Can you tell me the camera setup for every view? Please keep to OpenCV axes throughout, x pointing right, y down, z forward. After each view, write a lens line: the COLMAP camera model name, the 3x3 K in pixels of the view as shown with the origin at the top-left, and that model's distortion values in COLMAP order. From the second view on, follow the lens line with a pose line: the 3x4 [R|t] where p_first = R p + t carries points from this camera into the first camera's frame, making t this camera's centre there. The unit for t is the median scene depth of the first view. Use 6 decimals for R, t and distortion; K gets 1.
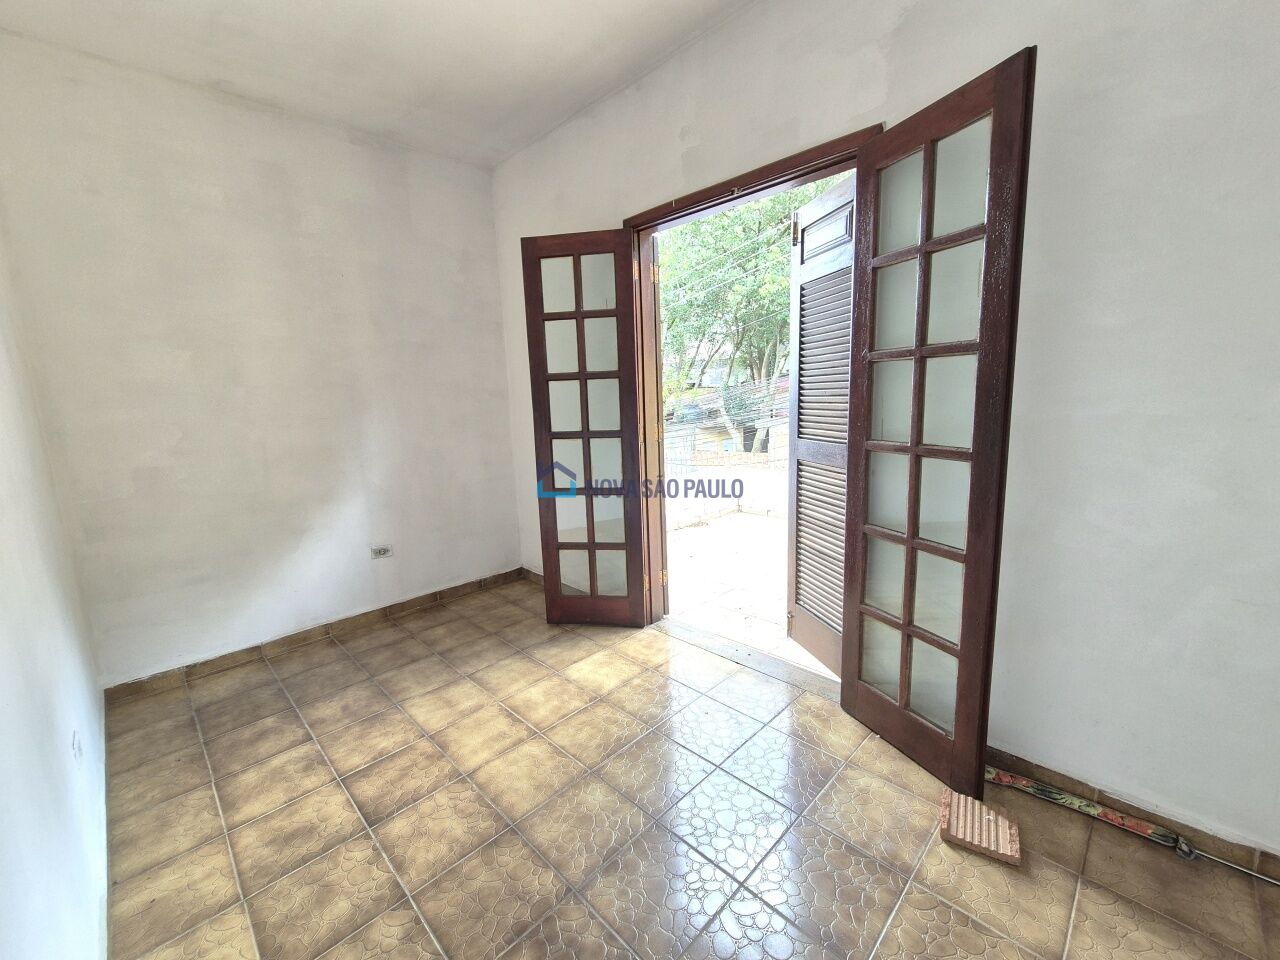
lens RADIAL K [[527.0, 0, 636.5], [0, 527.0, 478.7], [0, 0, 1]] dist [0.000294, 0.000452]
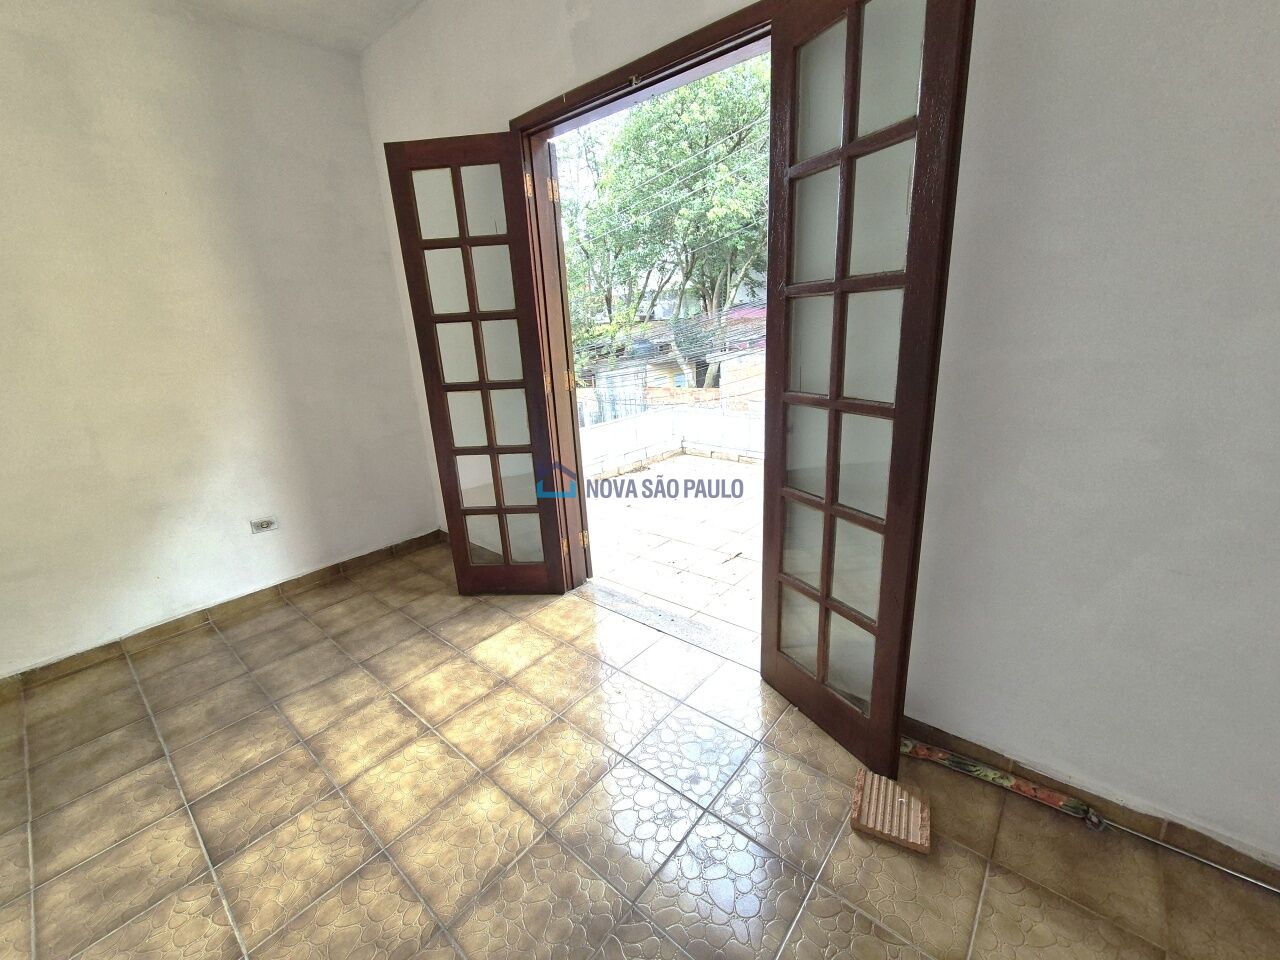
lens RADIAL K [[527.1, 0, 638.1], [0, 527.1, 478.7], [0, 0, 1]] dist [0.001532, 0.000322]
pose [[0.996241, -0.040367, 0.076645, 0.117554], [0.030895, 0.992175, 0.120976, -0.040129], [-0.080929, -0.118153, 0.989692, 0.136172]]
